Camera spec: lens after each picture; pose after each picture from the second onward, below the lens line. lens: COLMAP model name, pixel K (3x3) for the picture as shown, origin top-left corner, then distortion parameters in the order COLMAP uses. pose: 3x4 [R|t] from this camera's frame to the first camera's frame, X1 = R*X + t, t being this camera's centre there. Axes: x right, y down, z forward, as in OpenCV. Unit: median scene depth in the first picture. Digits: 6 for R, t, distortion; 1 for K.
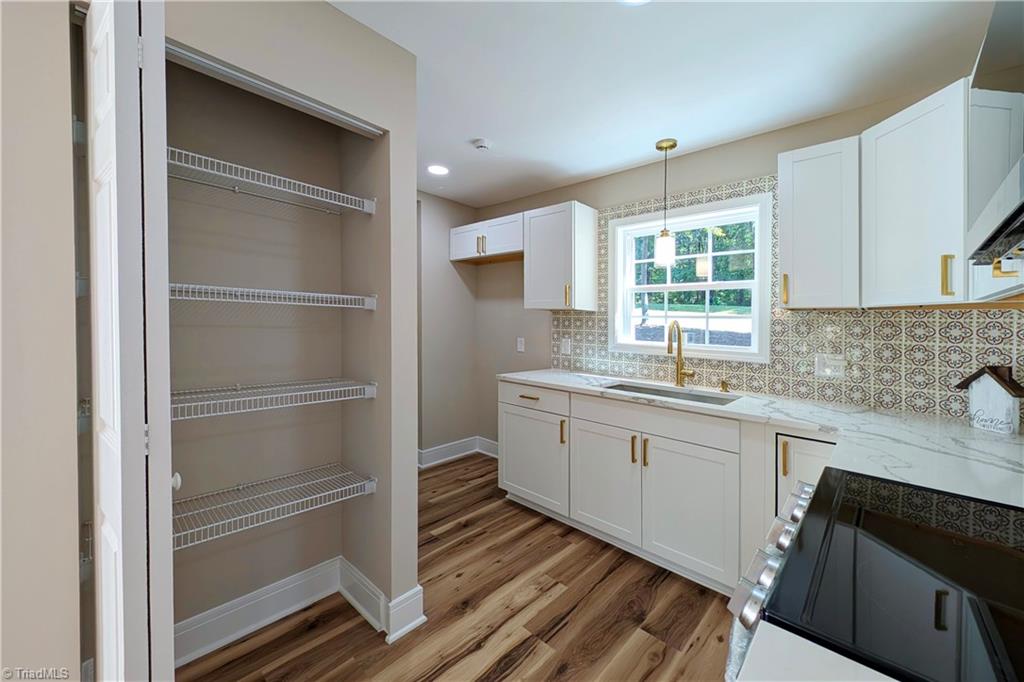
lens RADIAL K [[392.1, 0, 513.8], [0, 392.1, 330.9], [0, 0, 1]] dist [0.013803, -0.005873]
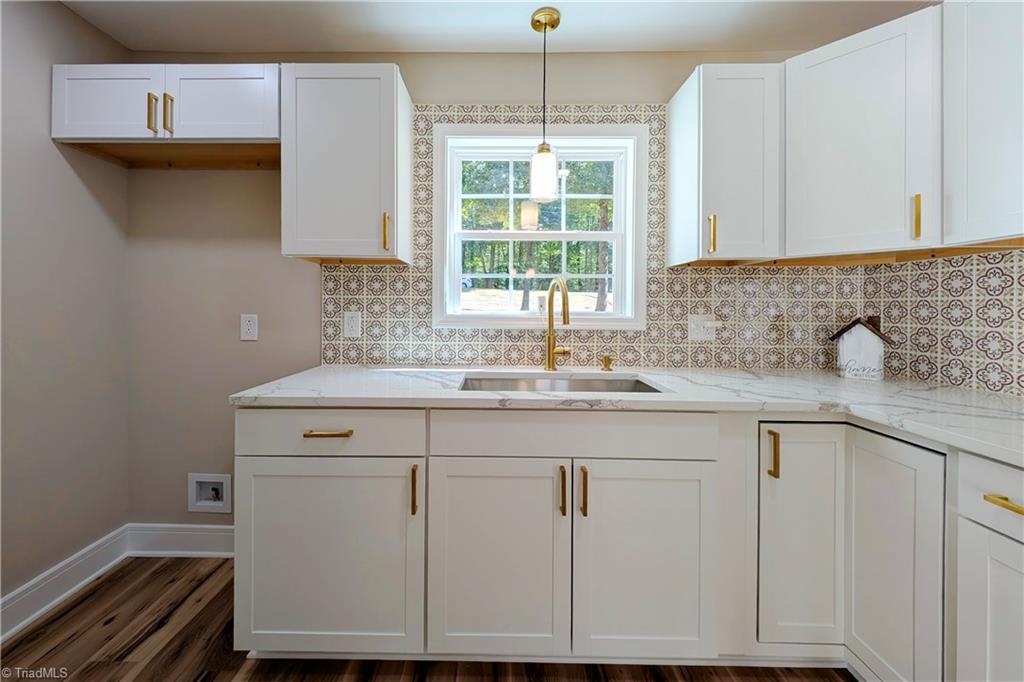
lens RADIAL K [[392.1, 0, 494.7], [0, 392.1, 299.6], [0, 0, 1]] dist [0.013803, -0.005873]
pose [[0.743597, -0.004843, 0.668611, -0.135585], [0.025016, 0.999475, -0.020581, 0.025358], [-0.668160, 0.032030, 0.743328, 0.547441]]
